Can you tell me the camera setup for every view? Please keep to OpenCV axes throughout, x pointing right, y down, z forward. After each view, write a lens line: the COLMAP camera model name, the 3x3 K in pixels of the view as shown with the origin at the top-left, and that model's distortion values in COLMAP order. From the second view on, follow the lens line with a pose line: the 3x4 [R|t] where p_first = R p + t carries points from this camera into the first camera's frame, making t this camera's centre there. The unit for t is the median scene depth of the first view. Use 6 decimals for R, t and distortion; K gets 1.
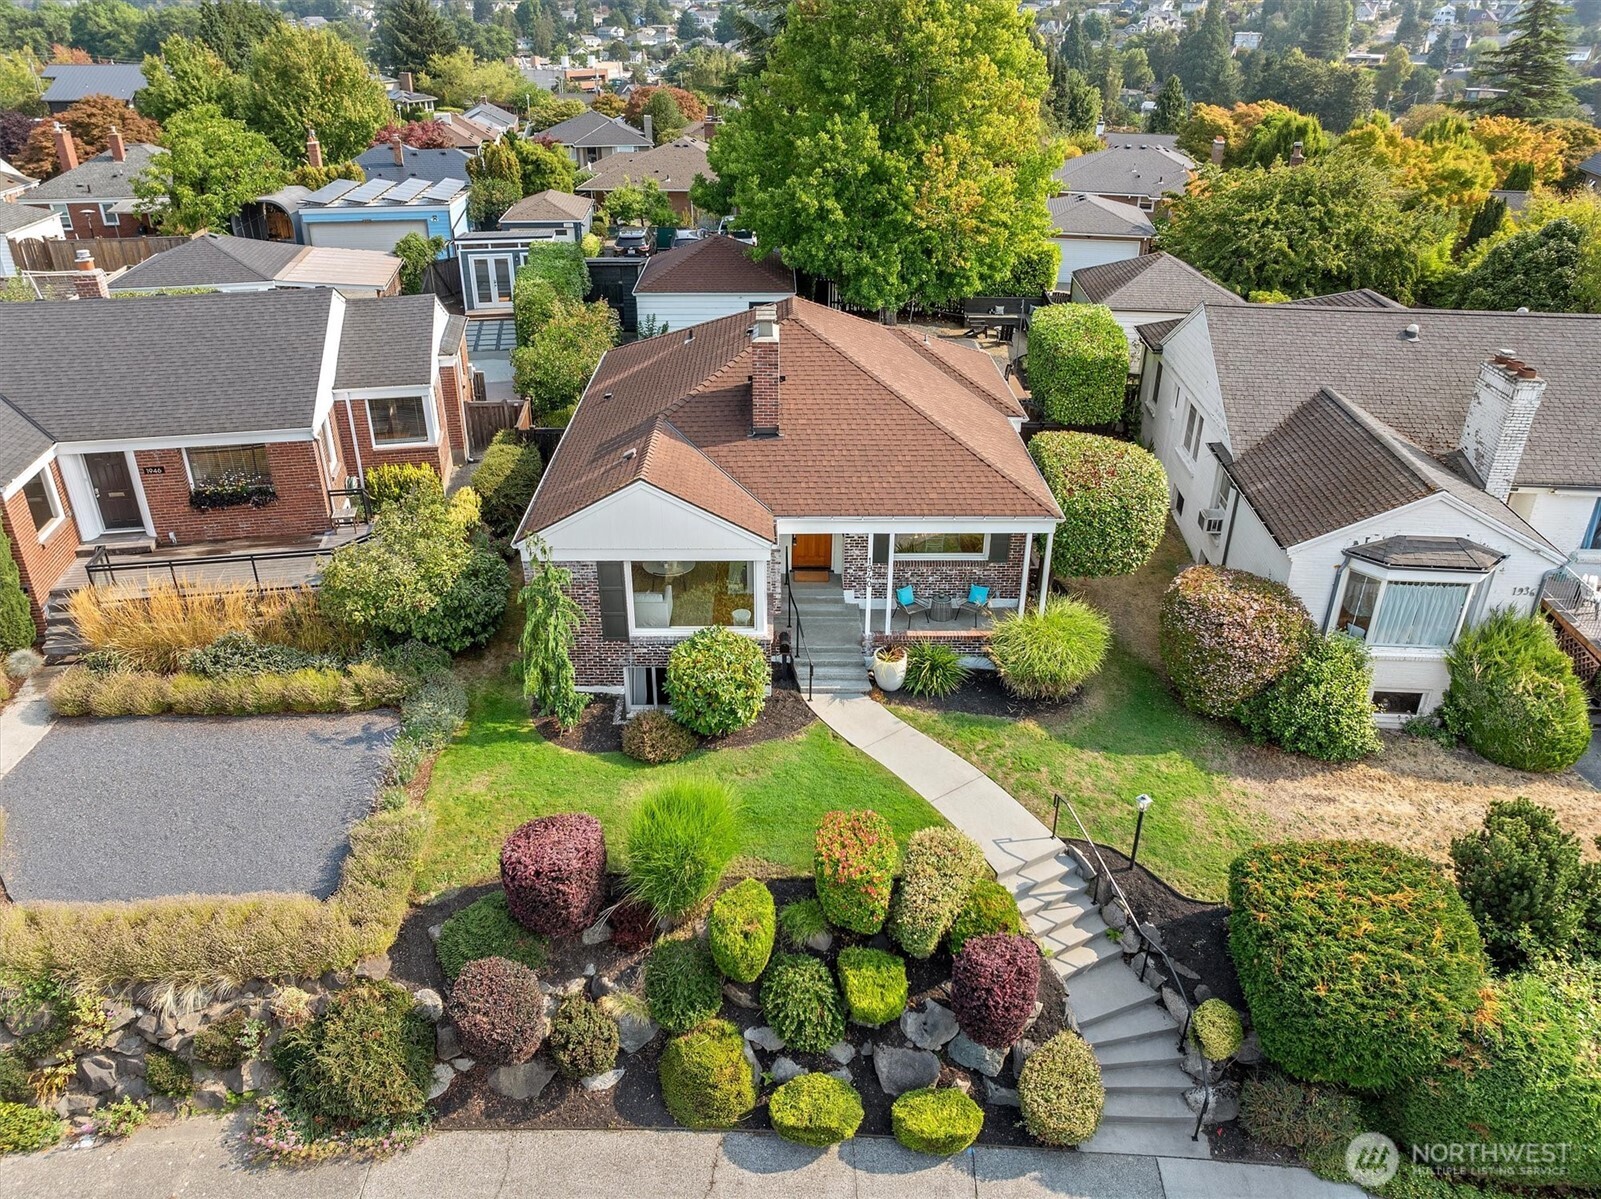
lens RADIAL K [[1133.3, 0, 789.3], [0, 1133.3, 598.3], [0, 0, 1]] dist [-0.023320, -0.029898]
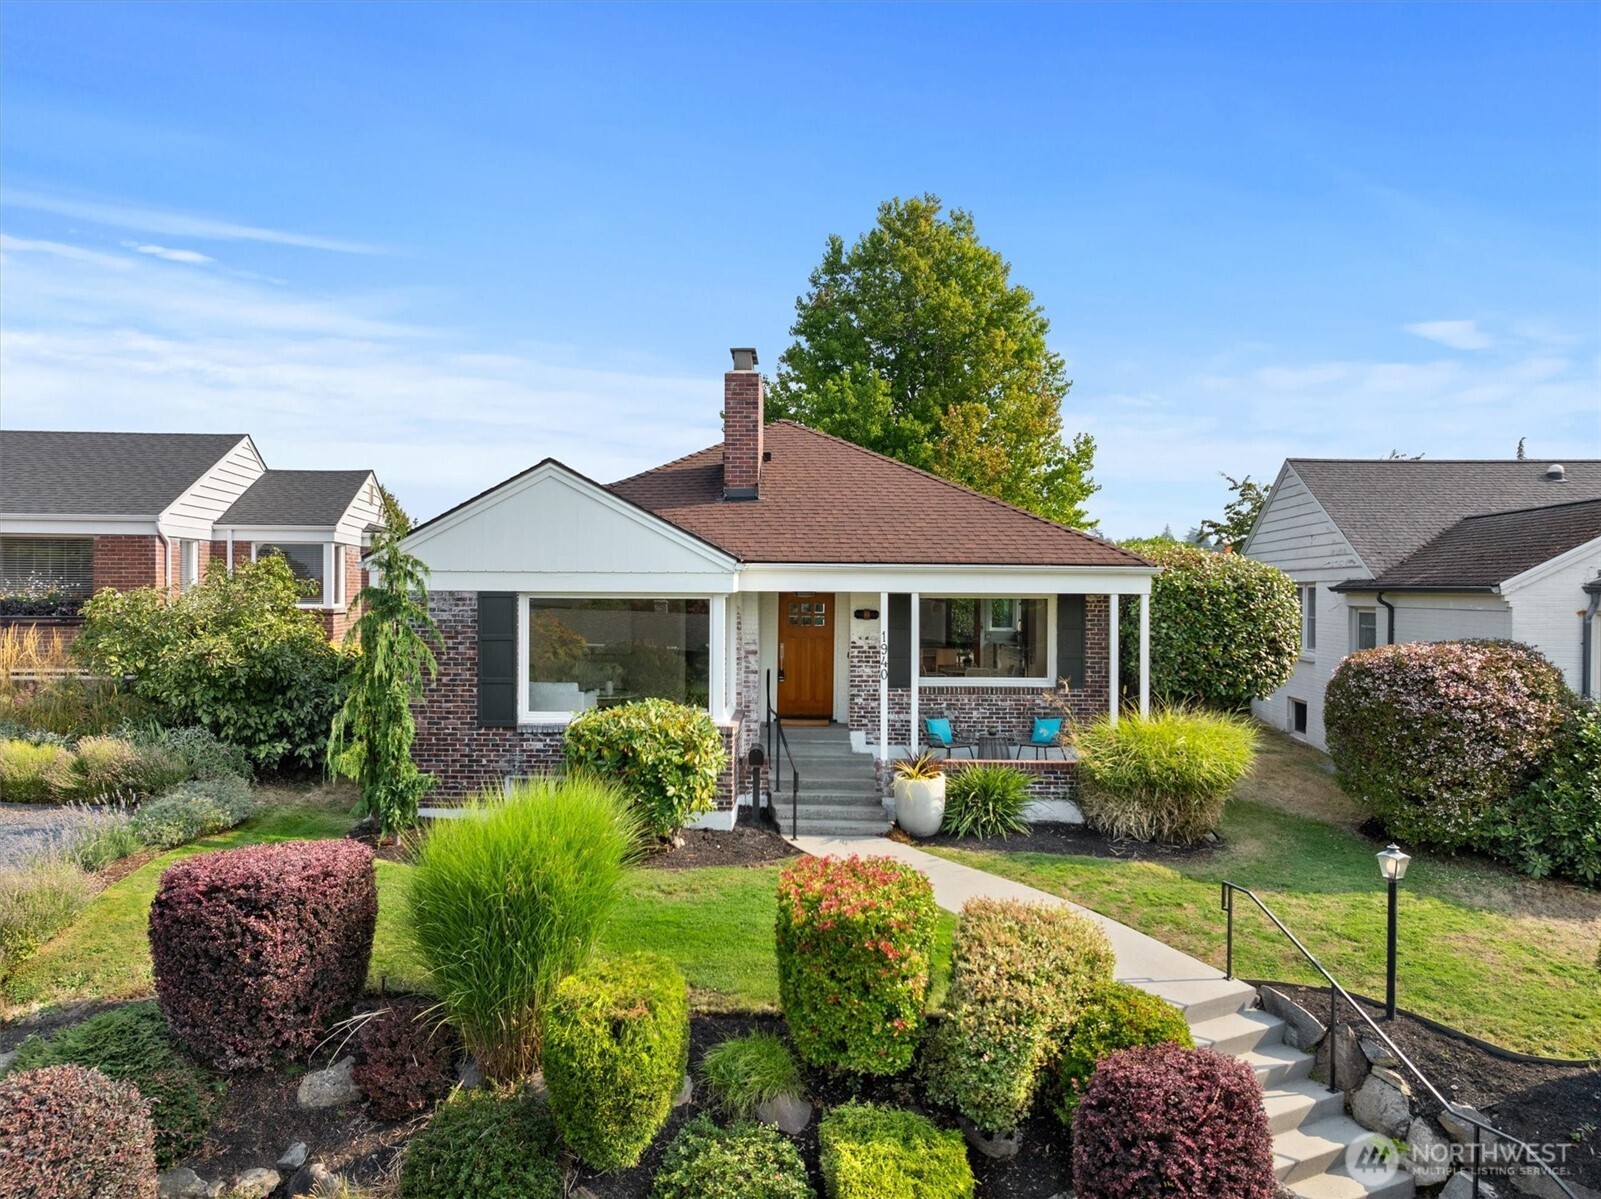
lens RADIAL K [[1133.3, 0, 789.3], [0, 1133.3, 598.3], [0, 0, 1]] dist [-0.023320, -0.029898]
pose [[0.999587, 0.002238, -0.028664, 0.036058], [-0.015267, 0.886106, -0.463231, 0.283533], [0.024363, 0.463477, 0.885774, 0.408643]]
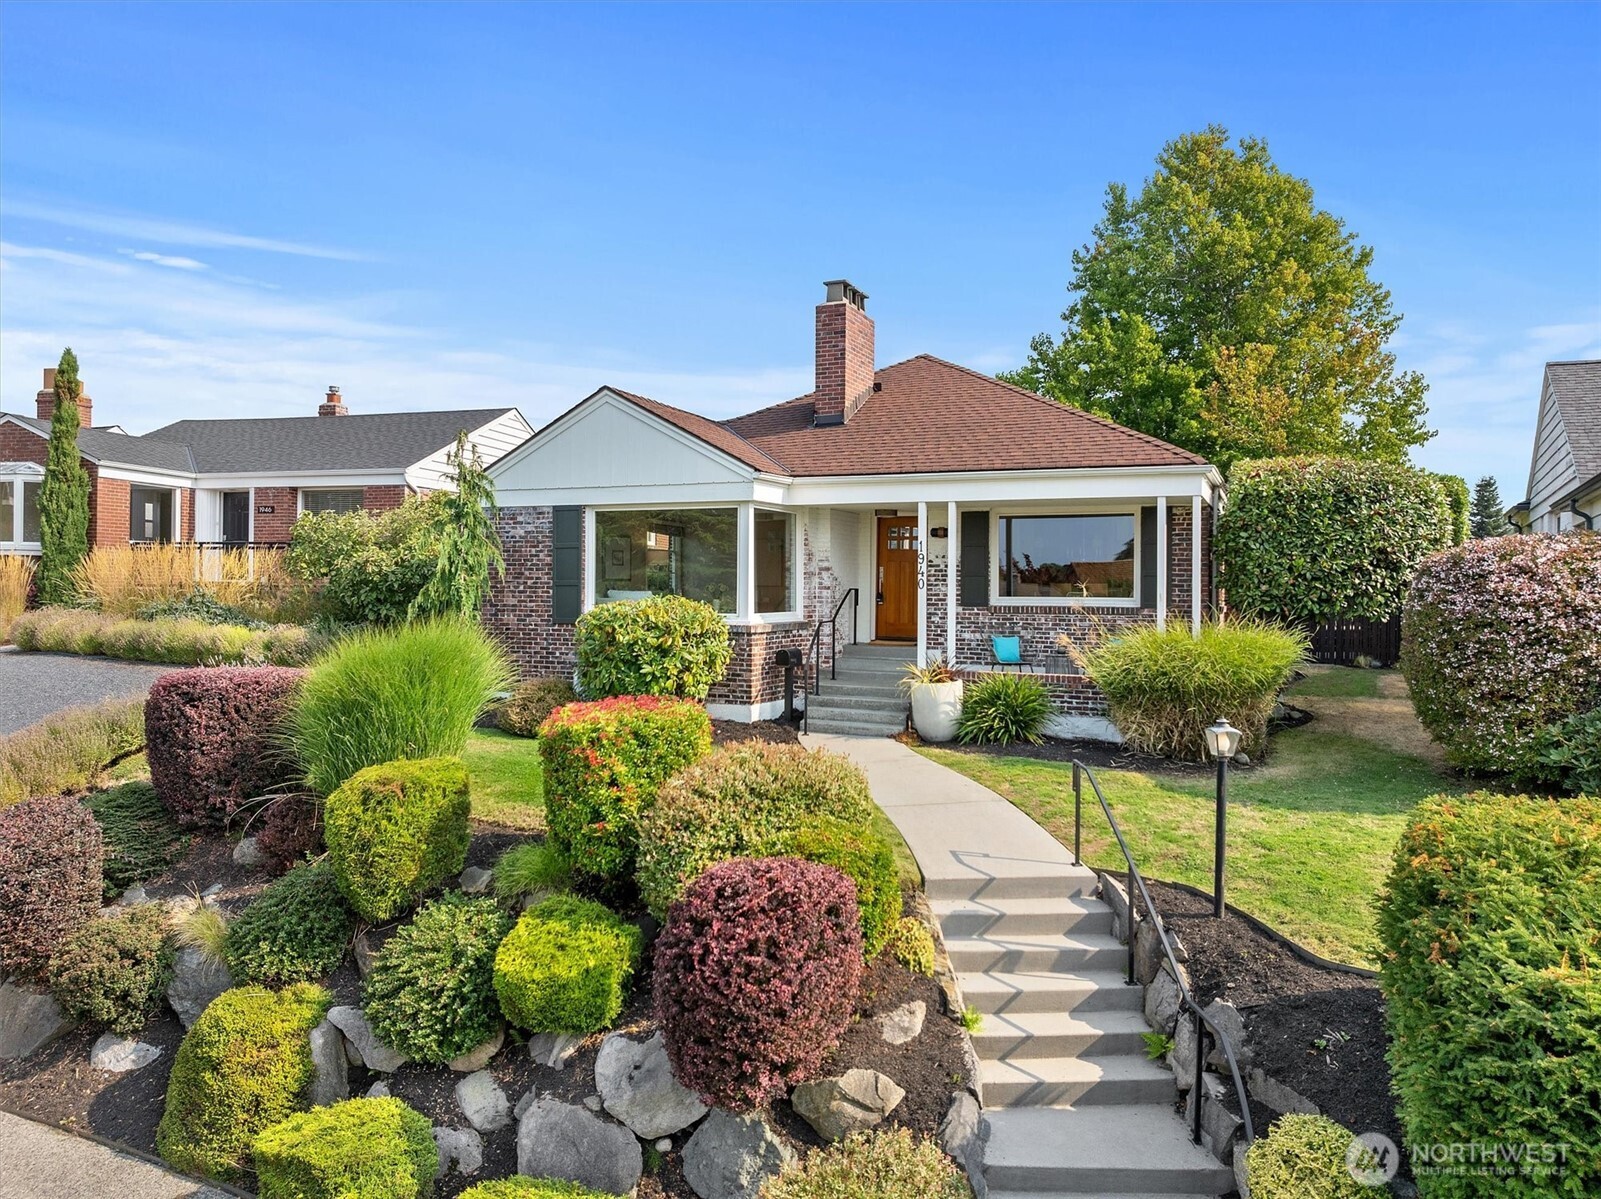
lens RADIAL K [[1133.3, 0, 789.3], [0, 1133.3, 598.3], [0, 0, 1]] dist [-0.023320, -0.029898]
pose [[0.909089, 0.006157, -0.416556, 0.305562], [-0.200088, 0.883468, -0.423614, 0.323825], [0.365406, 0.468451, 0.804383, 0.463715]]
